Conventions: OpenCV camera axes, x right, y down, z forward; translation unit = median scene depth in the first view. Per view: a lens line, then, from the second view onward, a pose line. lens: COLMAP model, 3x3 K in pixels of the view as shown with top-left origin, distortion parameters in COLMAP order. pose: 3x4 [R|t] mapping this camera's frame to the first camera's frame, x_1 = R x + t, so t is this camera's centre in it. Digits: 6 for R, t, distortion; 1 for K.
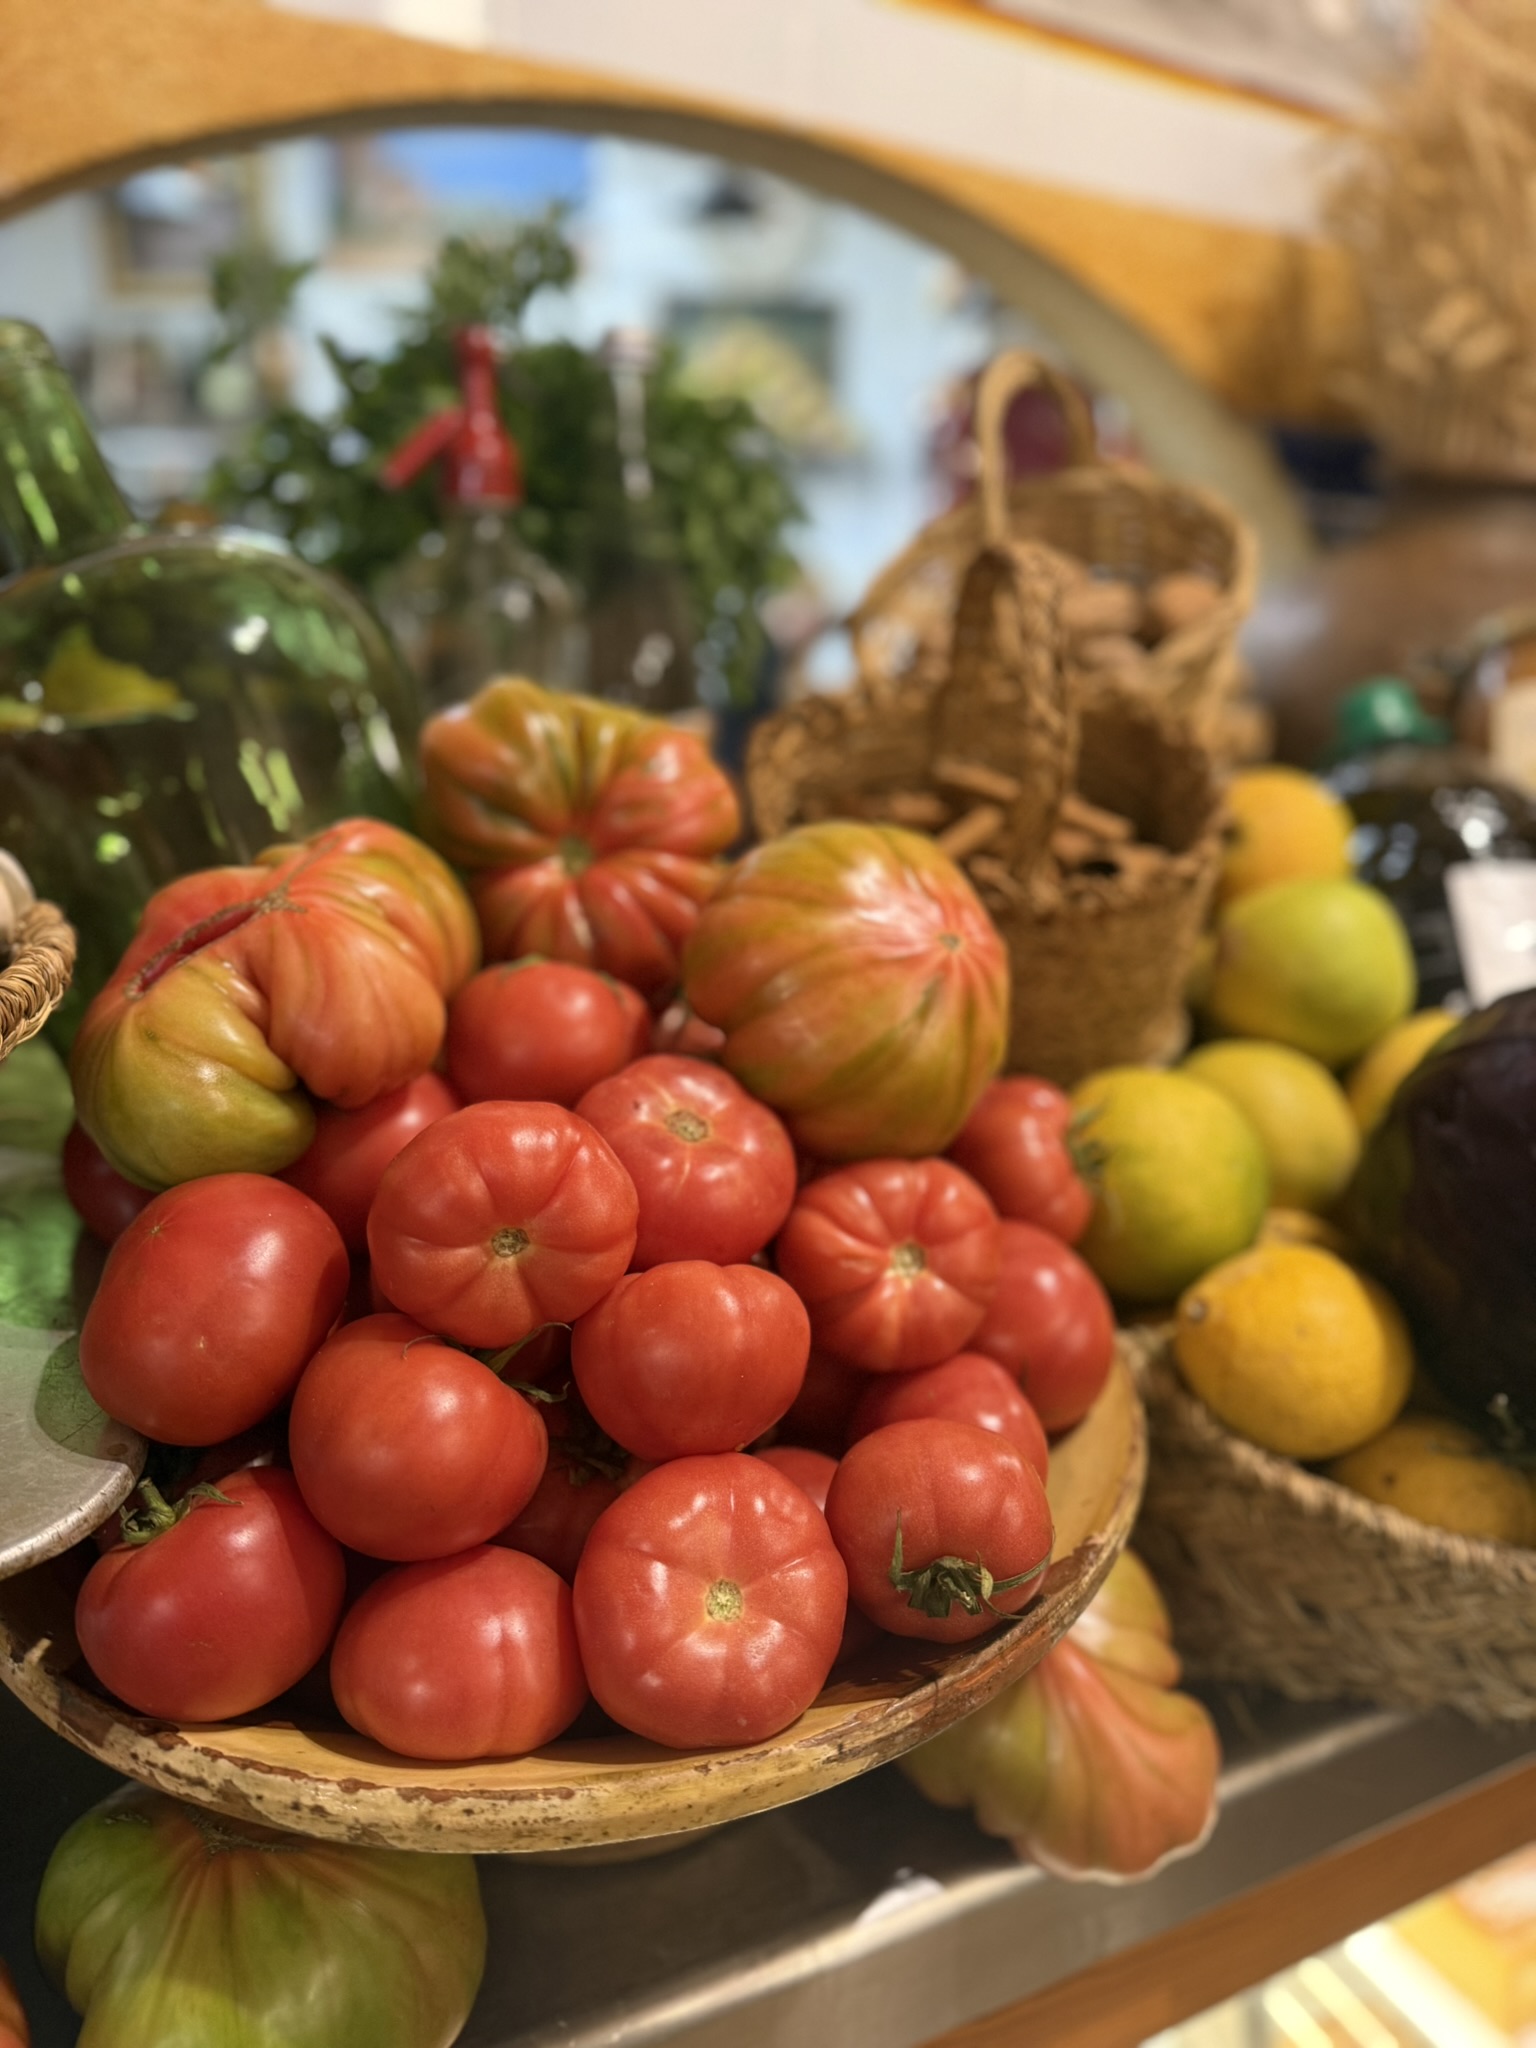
lens RADIAL K [[1444.3, 0, 767.1], [0, 1444.3, 1027.5], [0, 0, 1]] dist [-0.001391, -0.016826]
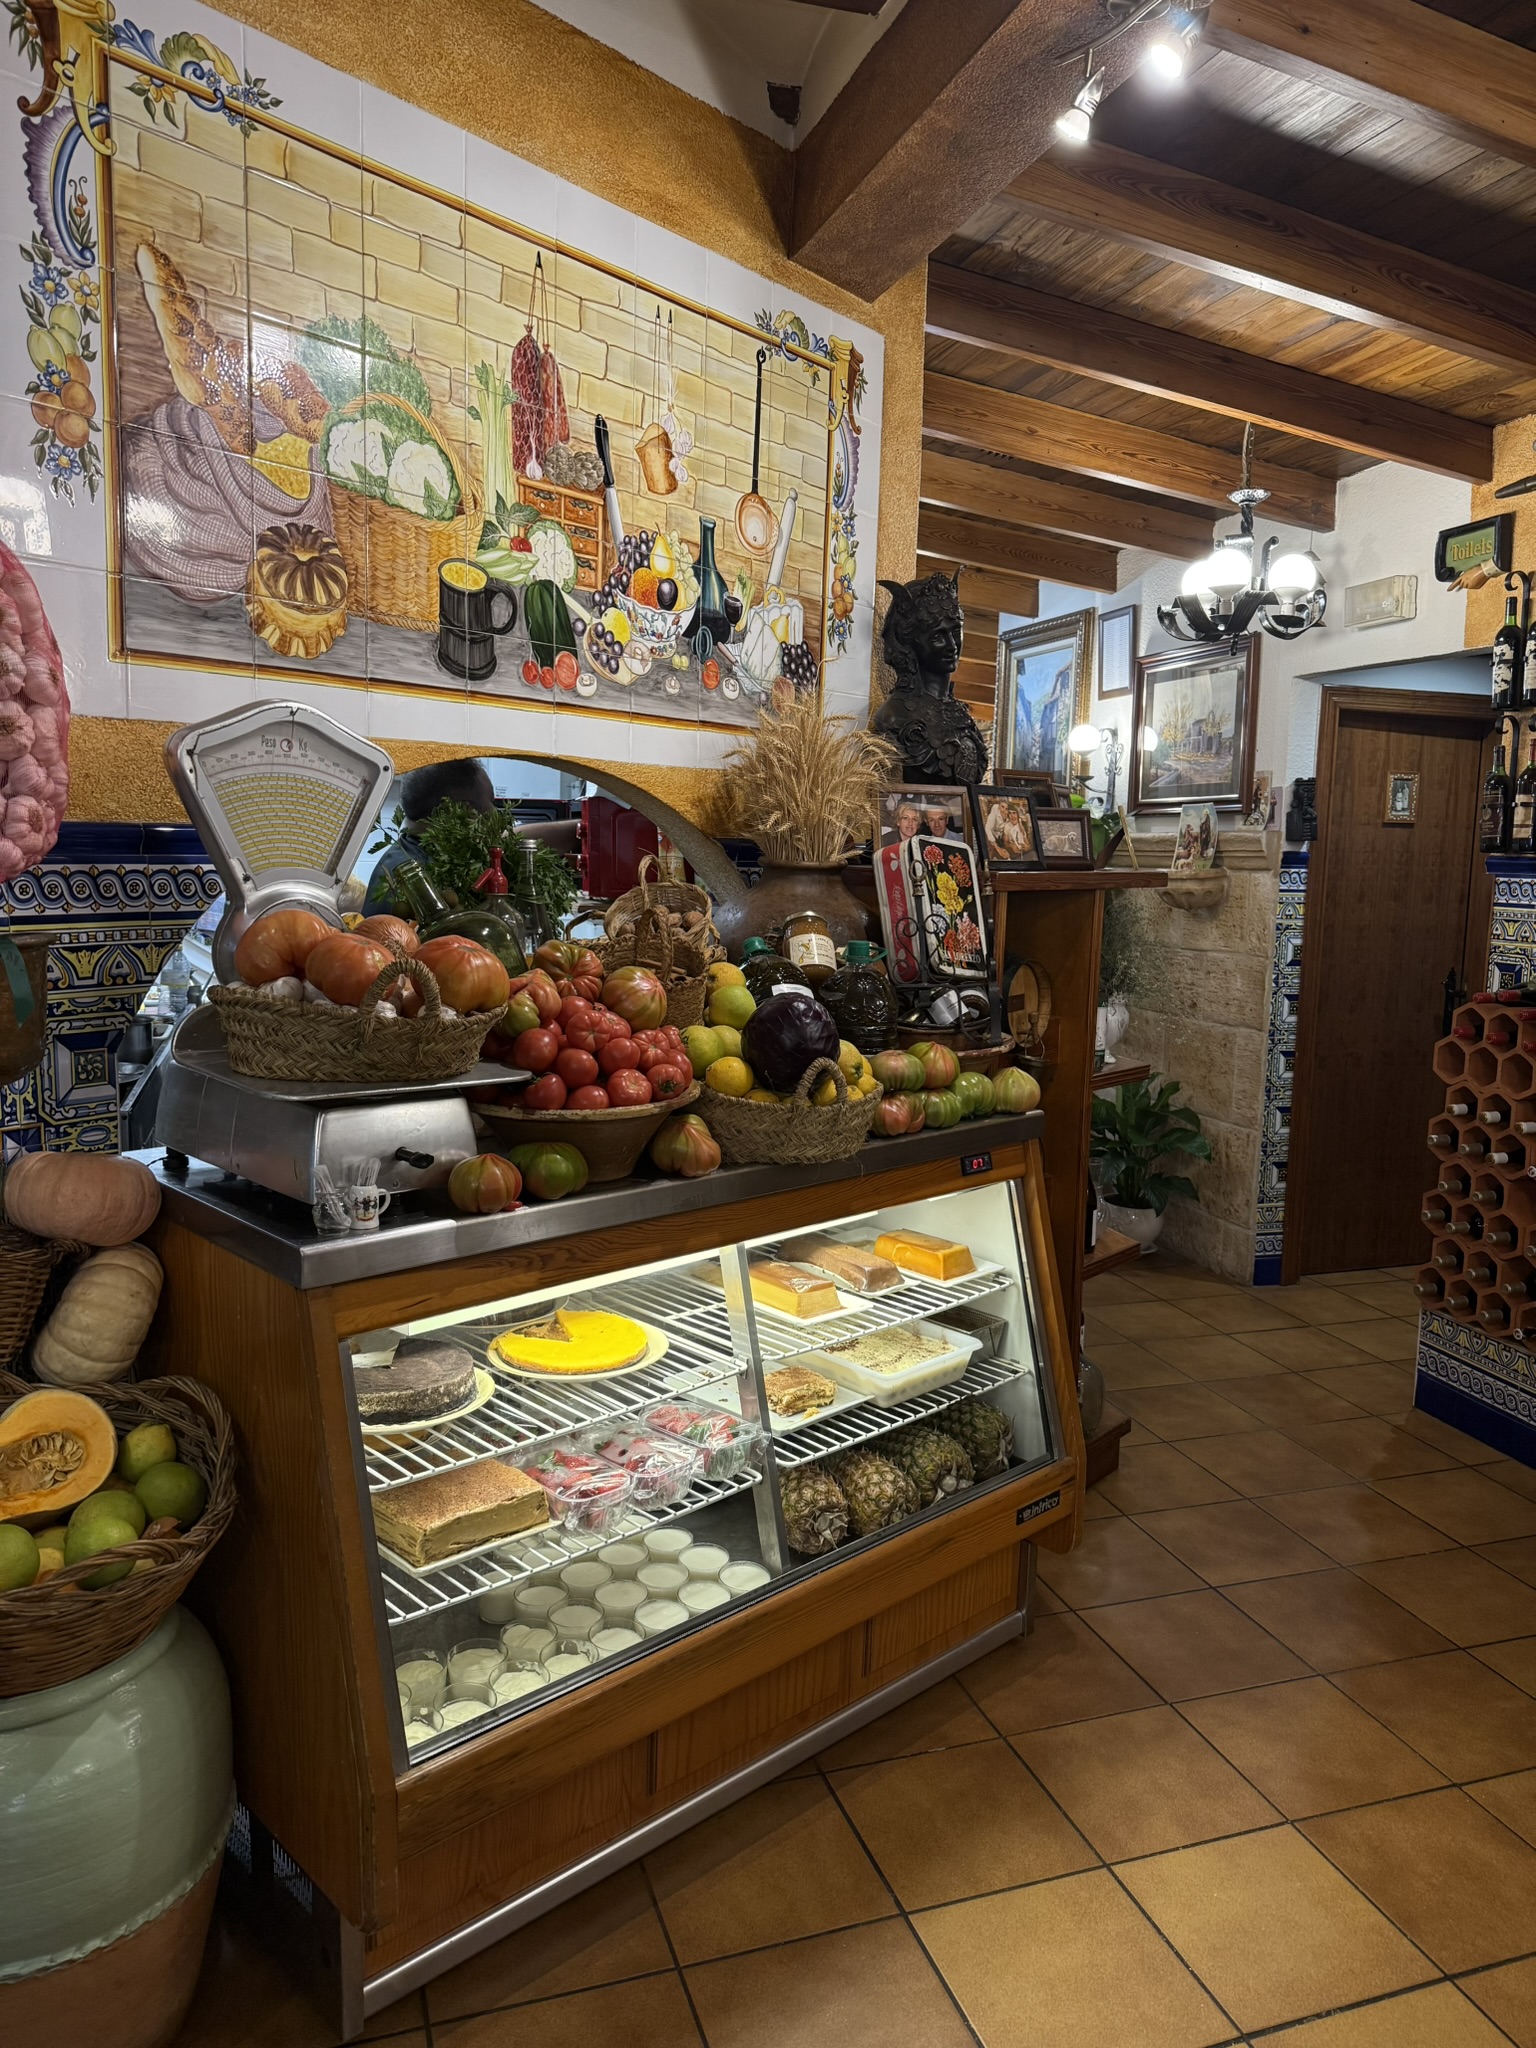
lens RADIAL K [[1444.3, 0, 769.5], [0, 1444.3, 1023.0], [0, 0, 1]] dist [-0.001391, -0.016826]
pose [[0.951321, -0.044003, 0.305045, -0.989009], [0.097899, 0.981639, -0.163707, 0.883140], [-0.292241, 0.185602, 0.938162, -3.658466]]
